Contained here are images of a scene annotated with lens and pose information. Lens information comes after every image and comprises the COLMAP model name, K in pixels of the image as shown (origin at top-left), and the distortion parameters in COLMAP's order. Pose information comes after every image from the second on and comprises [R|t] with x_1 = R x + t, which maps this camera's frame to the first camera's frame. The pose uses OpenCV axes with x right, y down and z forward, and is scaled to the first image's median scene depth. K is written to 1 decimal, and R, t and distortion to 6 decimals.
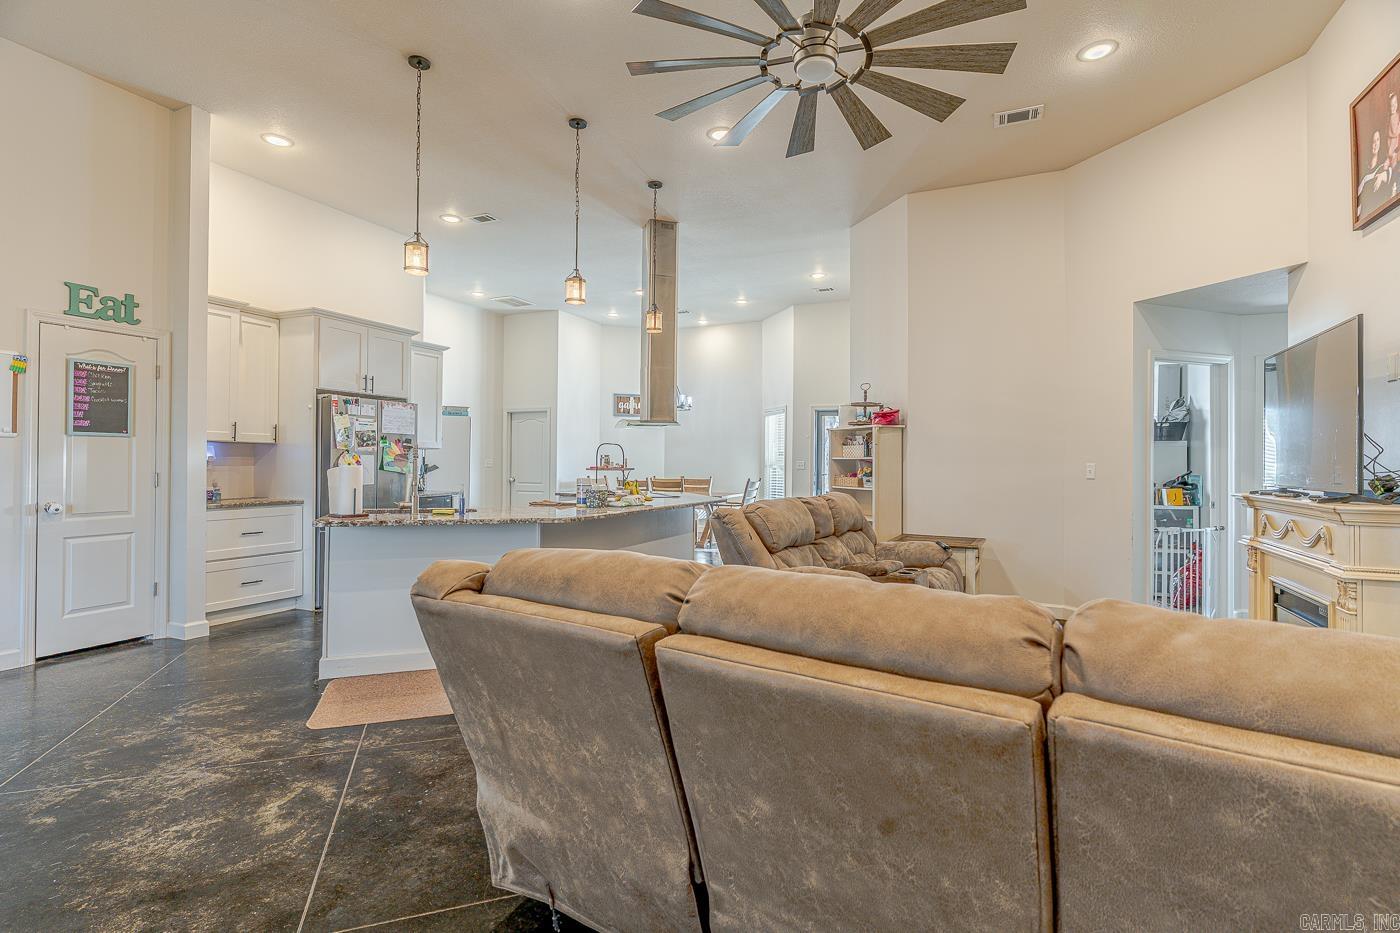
lens RADIAL K [[671.2, 0, 698.7], [0, 671.2, 447.5], [0, 0, 1]] dist [0.001441, 0.001680]
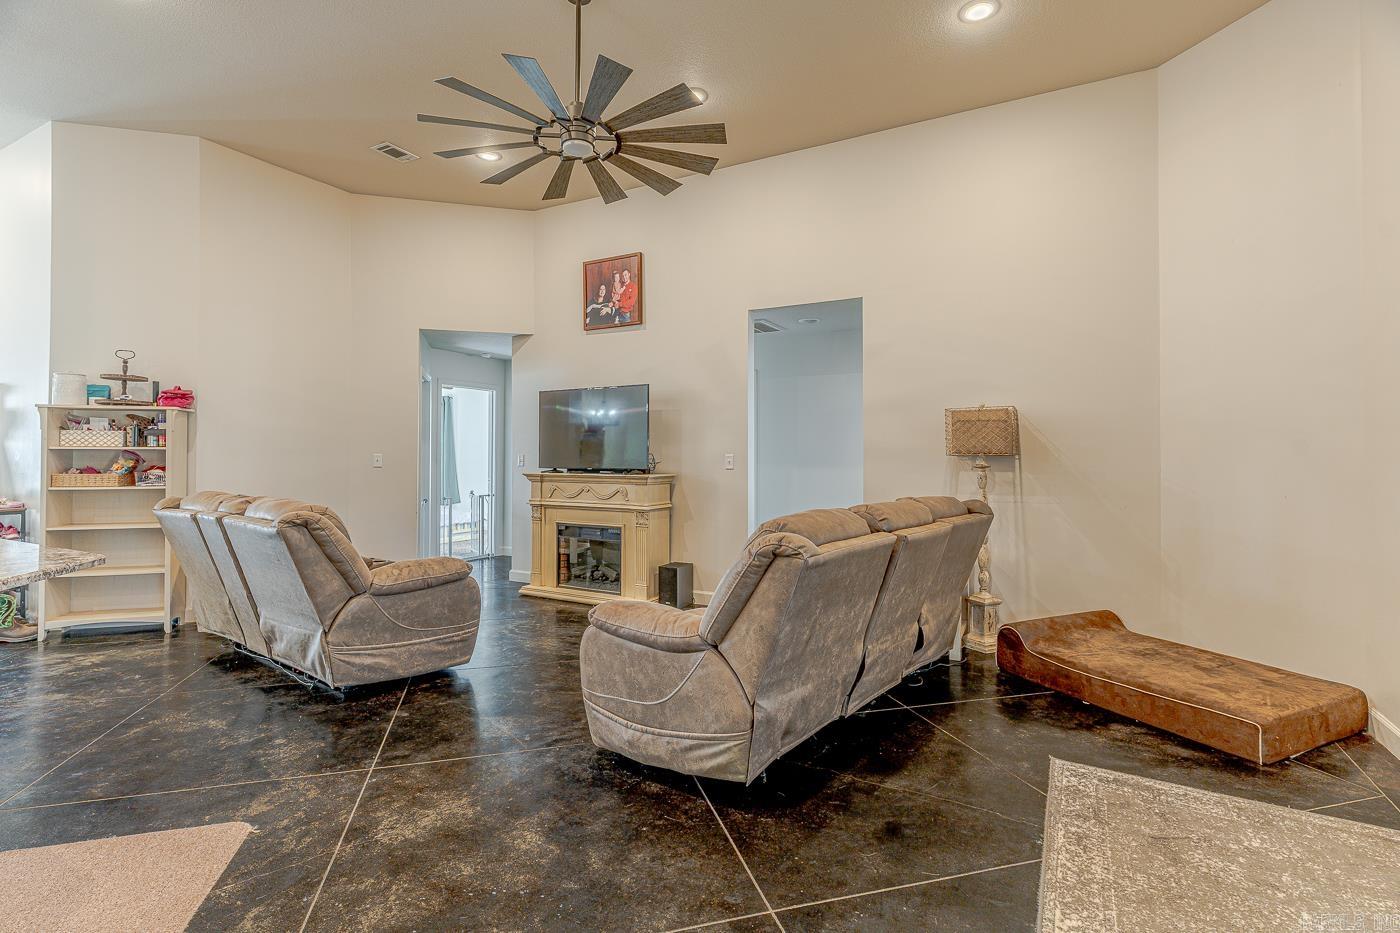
lens RADIAL K [[671.2, 0, 698.7], [0, 671.2, 447.5], [0, 0, 1]] dist [0.001441, 0.001680]
pose [[0.082604, 0.007721, 0.996553, -0.529504], [-0.026780, 0.999626, -0.005525, 0.000600], [-0.996223, -0.026232, 0.082780, 0.329784]]
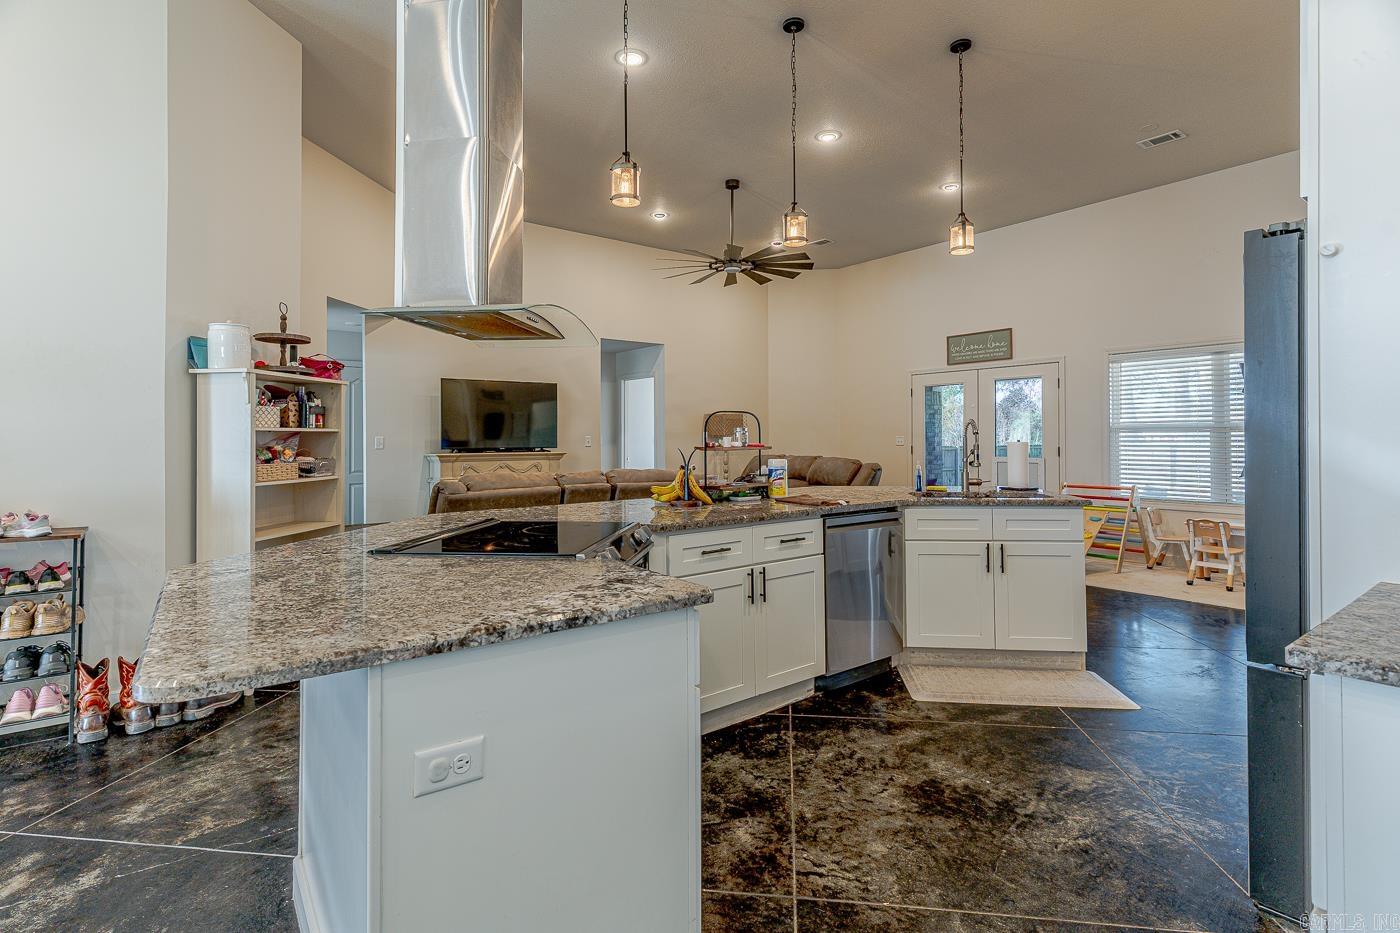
lens RADIAL K [[671.2, 0, 698.7], [0, 671.2, 447.5], [0, 0, 1]] dist [0.001441, 0.001680]
pose [[-0.881985, -0.003520, 0.471265, -0.400859], [-0.009376, 0.999905, -0.010079, 0.036714], [-0.471185, -0.013308, -0.881934, 1.552398]]
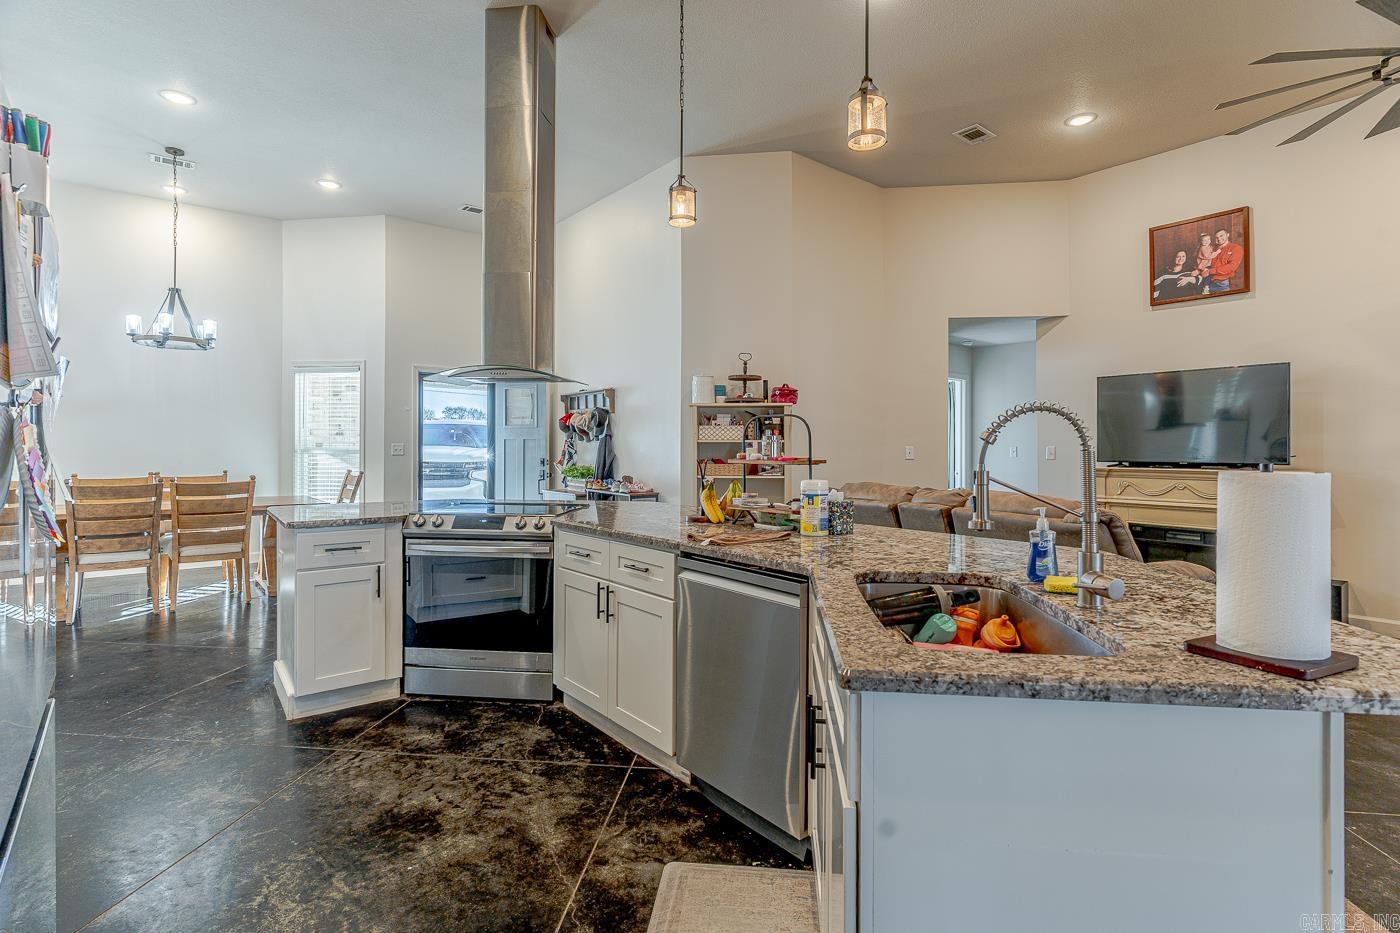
lens RADIAL K [[671.2, 0, 698.7], [0, 671.2, 447.5], [0, 0, 1]] dist [0.001441, 0.001680]
pose [[0.456598, -0.002940, 0.889668, -0.614851], [-0.022710, 0.999630, 0.014959, 0.012837], [-0.889383, -0.027035, 0.456363, 0.765792]]
